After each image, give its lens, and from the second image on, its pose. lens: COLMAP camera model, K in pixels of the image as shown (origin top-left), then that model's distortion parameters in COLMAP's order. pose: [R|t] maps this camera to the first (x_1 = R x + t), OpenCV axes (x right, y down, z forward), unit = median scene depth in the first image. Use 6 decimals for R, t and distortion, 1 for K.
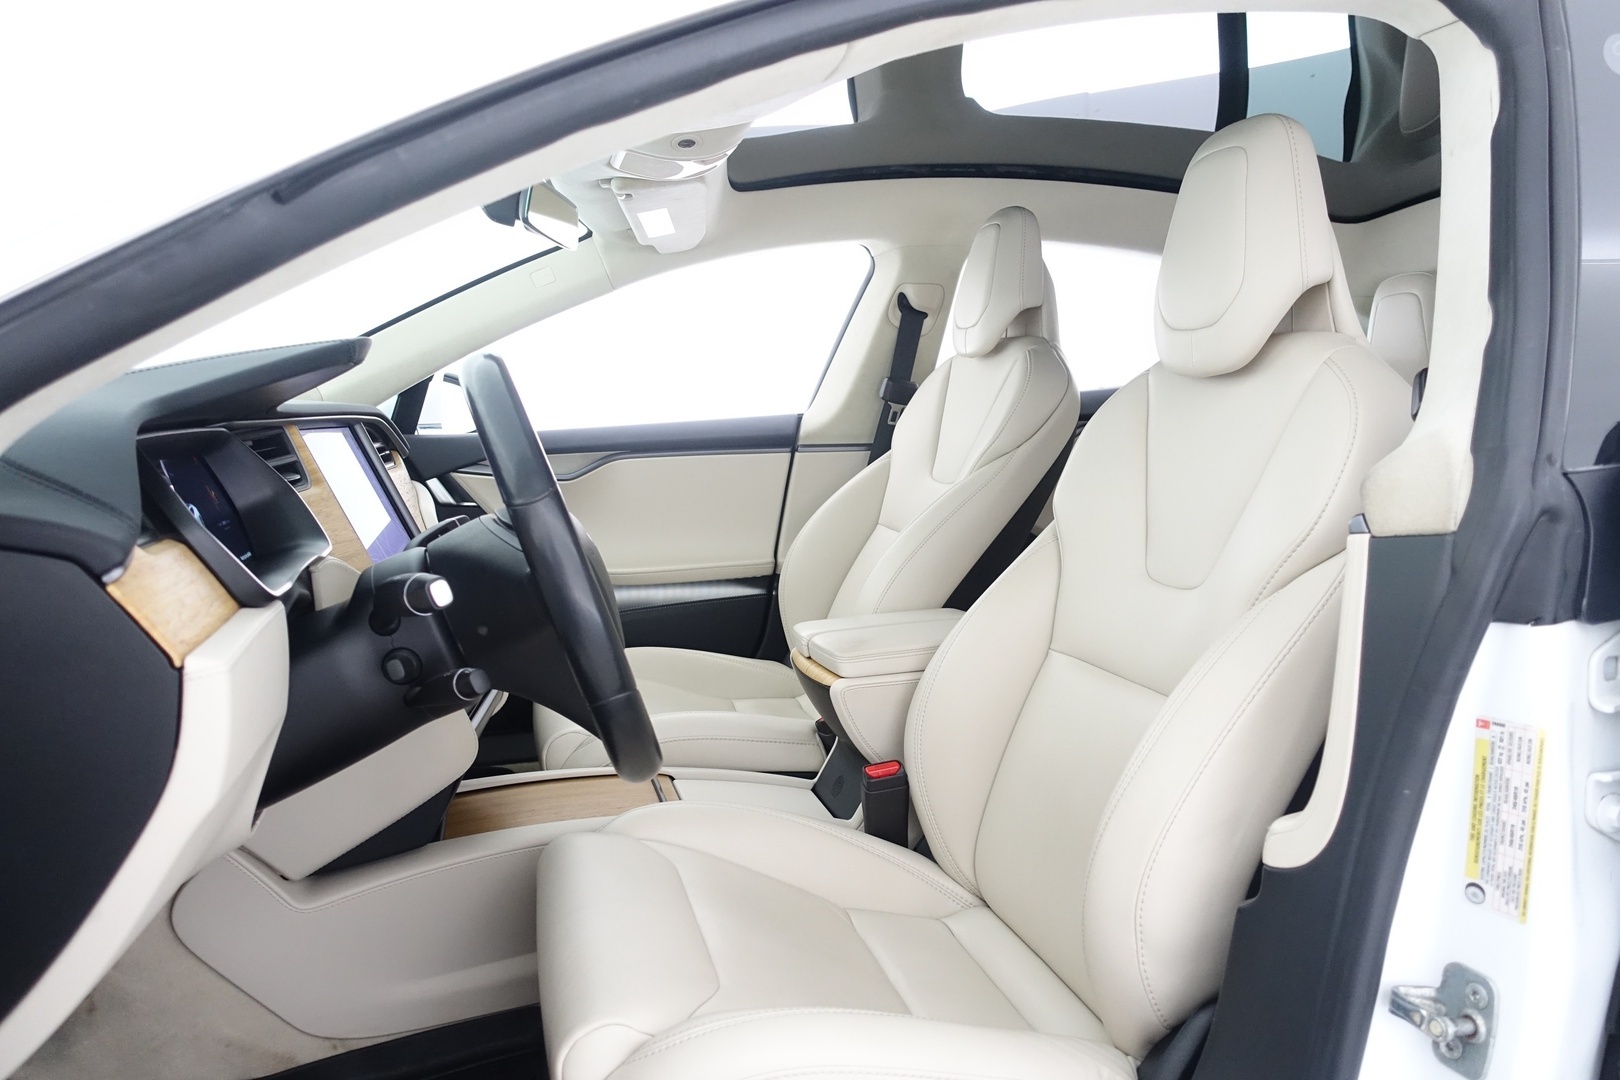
lens RADIAL K [[1115.0, 0, 806.8], [0, 1115.0, 536.8], [0, 0, 1]] dist [0.006147, -0.011726]
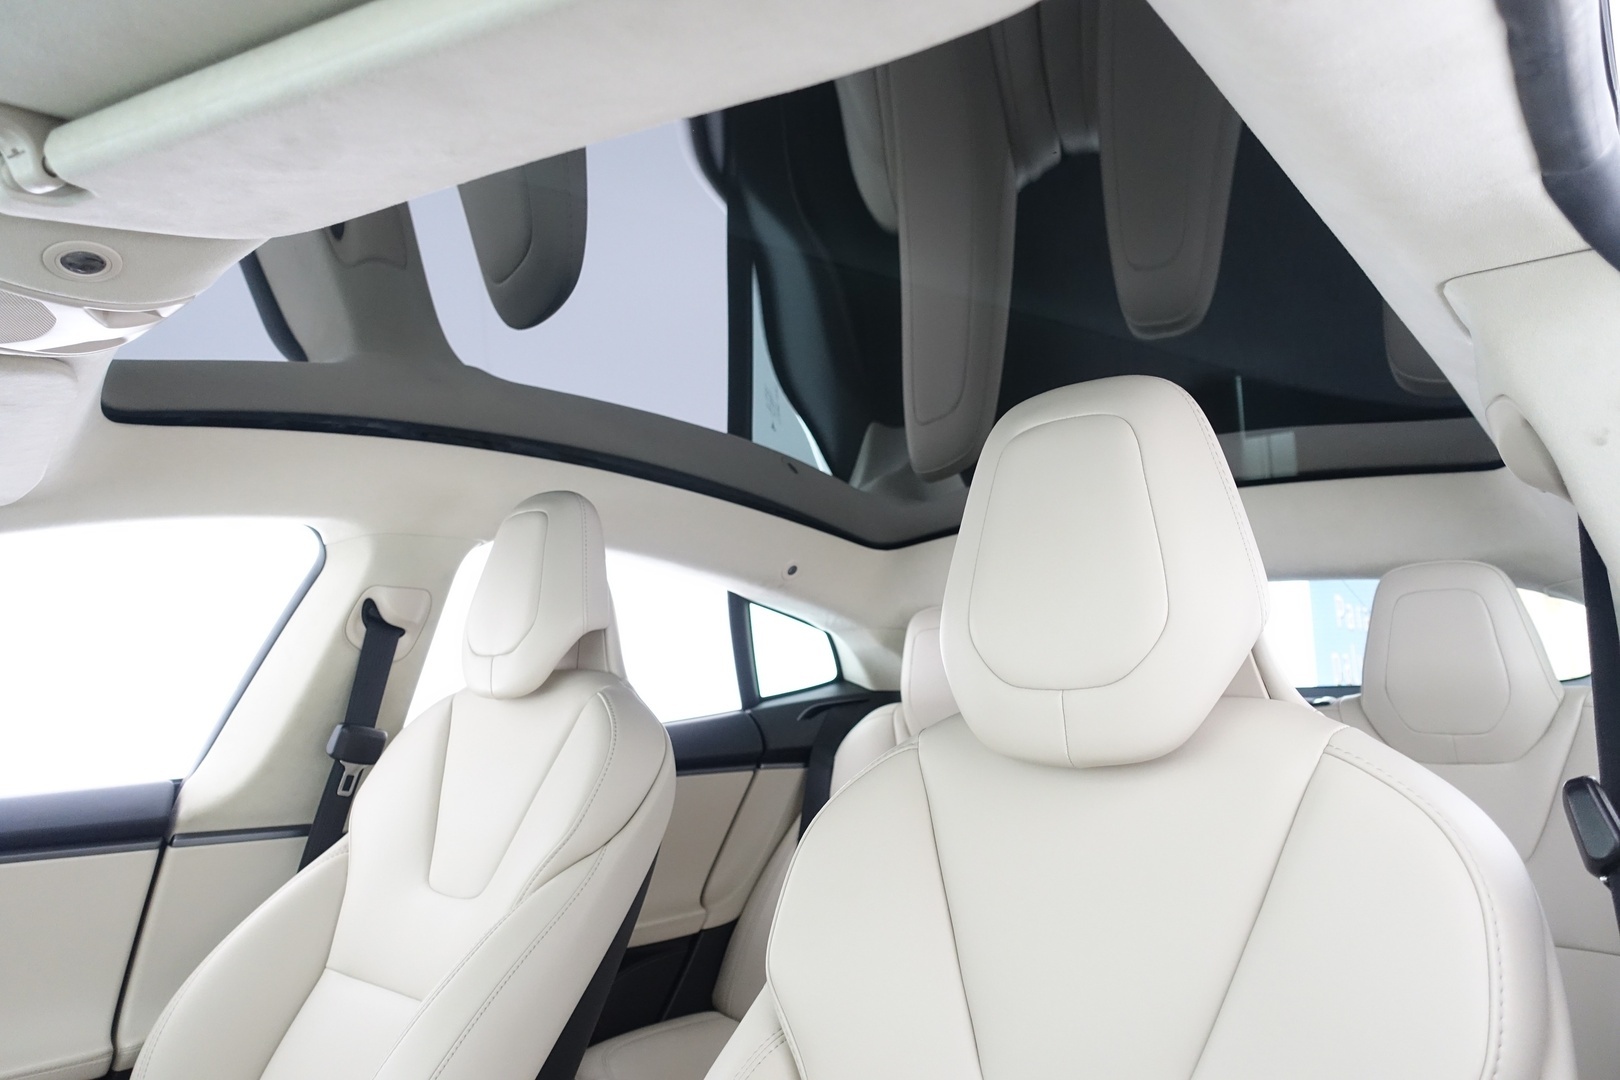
lens RADIAL K [[1115.0, 0, 808.8], [0, 1115.0, 549.7], [0, 0, 1]] dist [0.006147, -0.011726]
pose [[0.839944, 0.082059, 0.536434, -0.057040], [0.064419, 0.966435, -0.248704, -0.060320], [-0.538837, 0.243454, 0.806465, 0.295974]]
